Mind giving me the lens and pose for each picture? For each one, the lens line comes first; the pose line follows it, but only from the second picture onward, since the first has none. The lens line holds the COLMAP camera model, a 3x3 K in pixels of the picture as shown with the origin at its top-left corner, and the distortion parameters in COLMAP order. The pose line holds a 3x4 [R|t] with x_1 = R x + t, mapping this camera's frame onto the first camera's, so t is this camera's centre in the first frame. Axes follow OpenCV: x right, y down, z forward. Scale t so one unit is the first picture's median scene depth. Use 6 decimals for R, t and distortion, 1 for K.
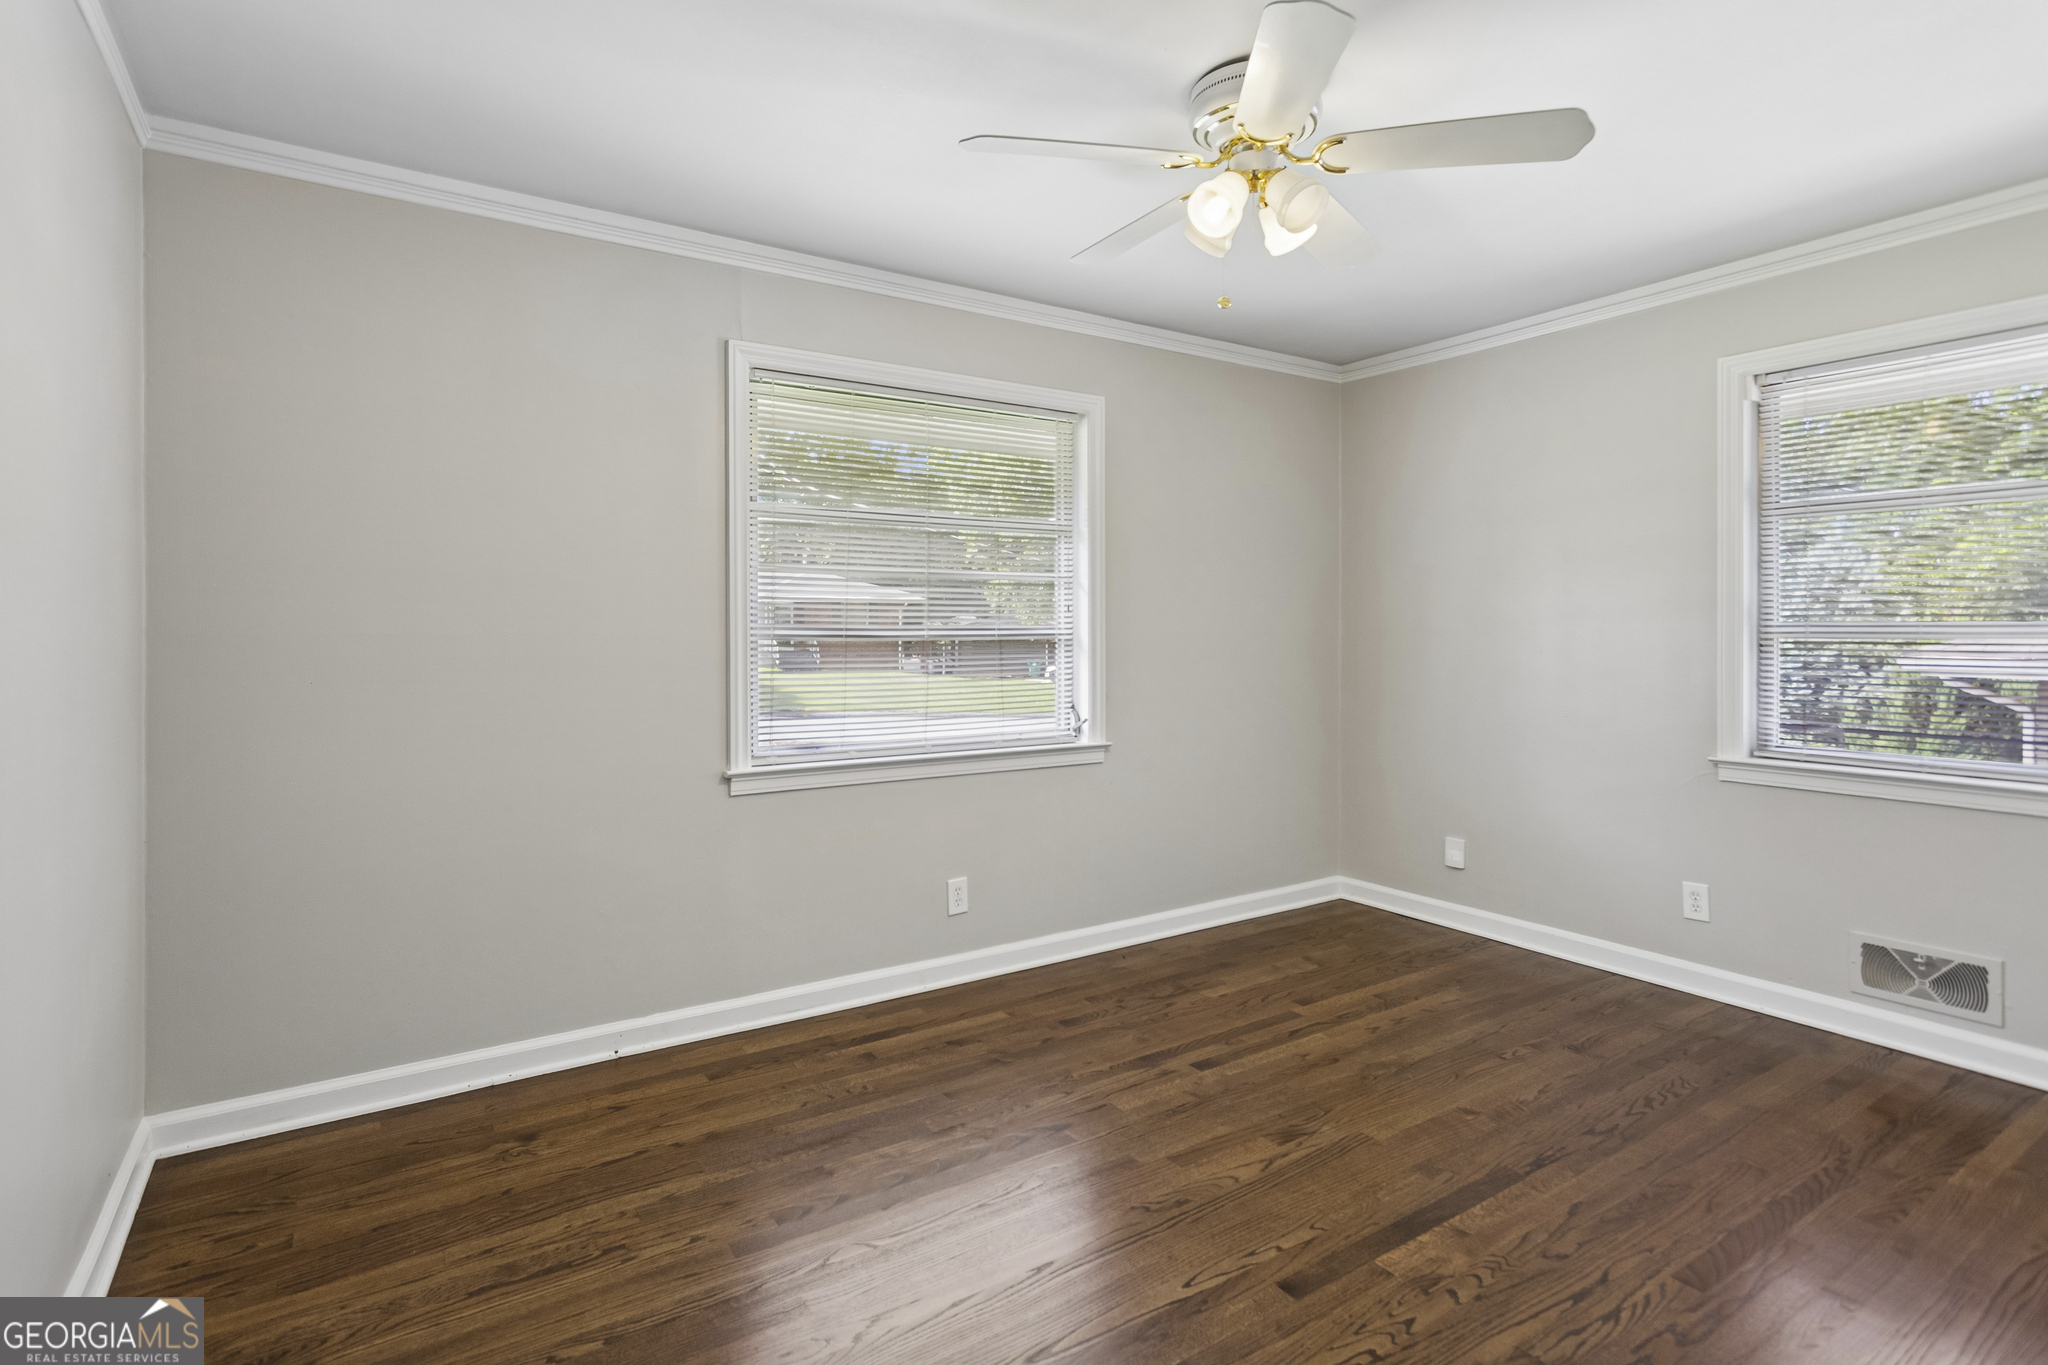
lens RADIAL K [[1047.2, 0, 1024.0], [0, 1047.2, 682.5], [0, 0, 1]] dist [-0.022813, 0.037386]
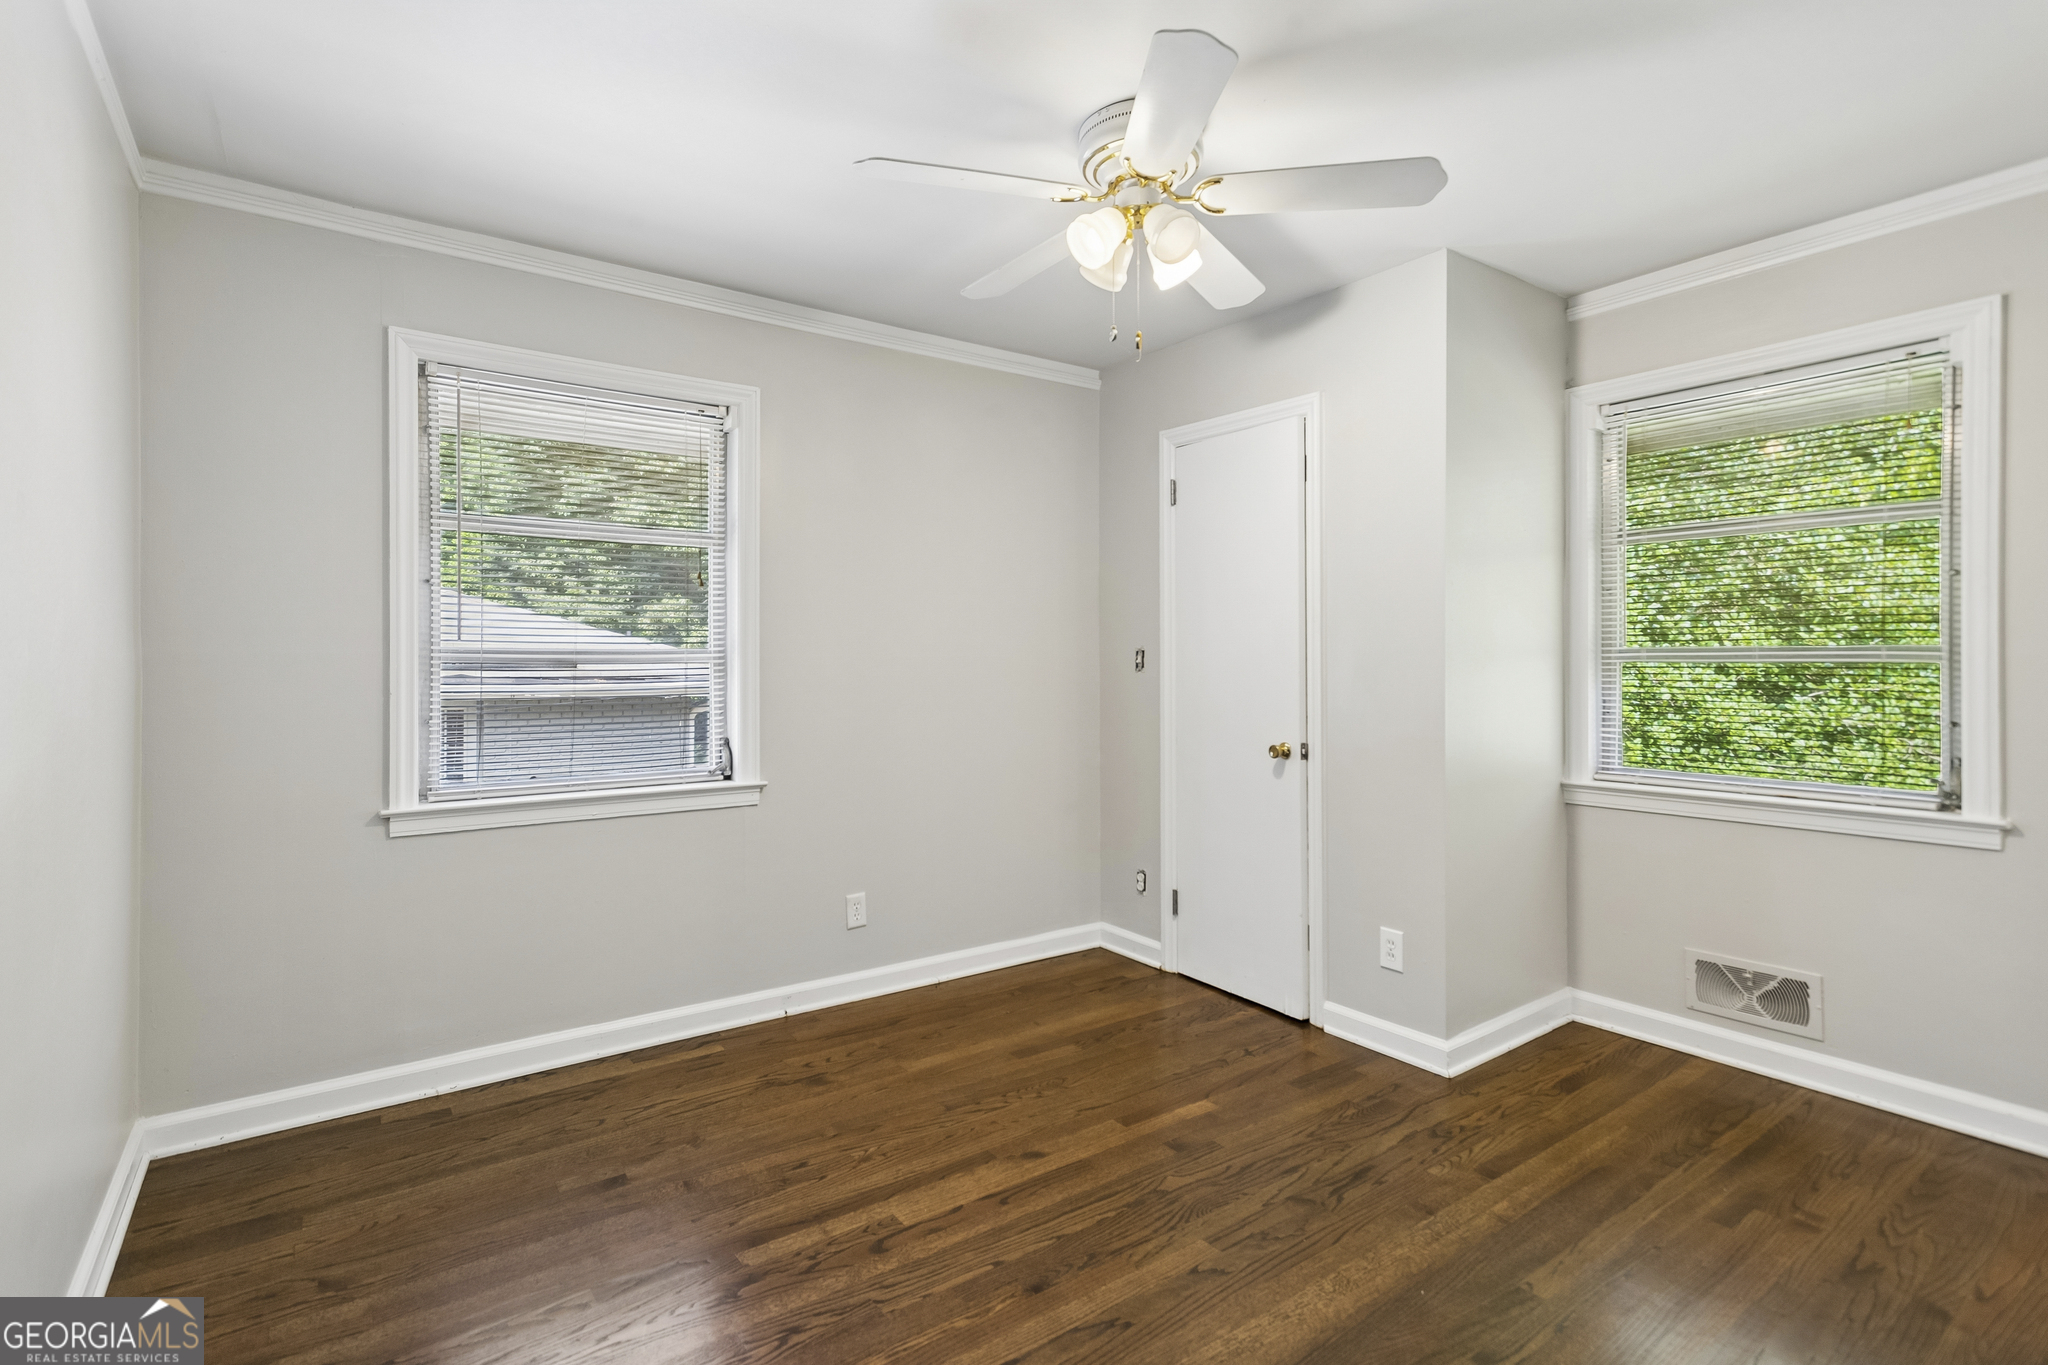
lens RADIAL K [[972.4, 0, 1022.1], [0, 972.4, 677.4], [0, 0, 1]] dist [0.011219, 0.000283]
pose [[0.999378, -0.001822, 0.035210, 0.089533], [0.002520, 0.999801, -0.019789, -0.003969], [-0.035167, 0.019865, 0.999184, 0.058492]]
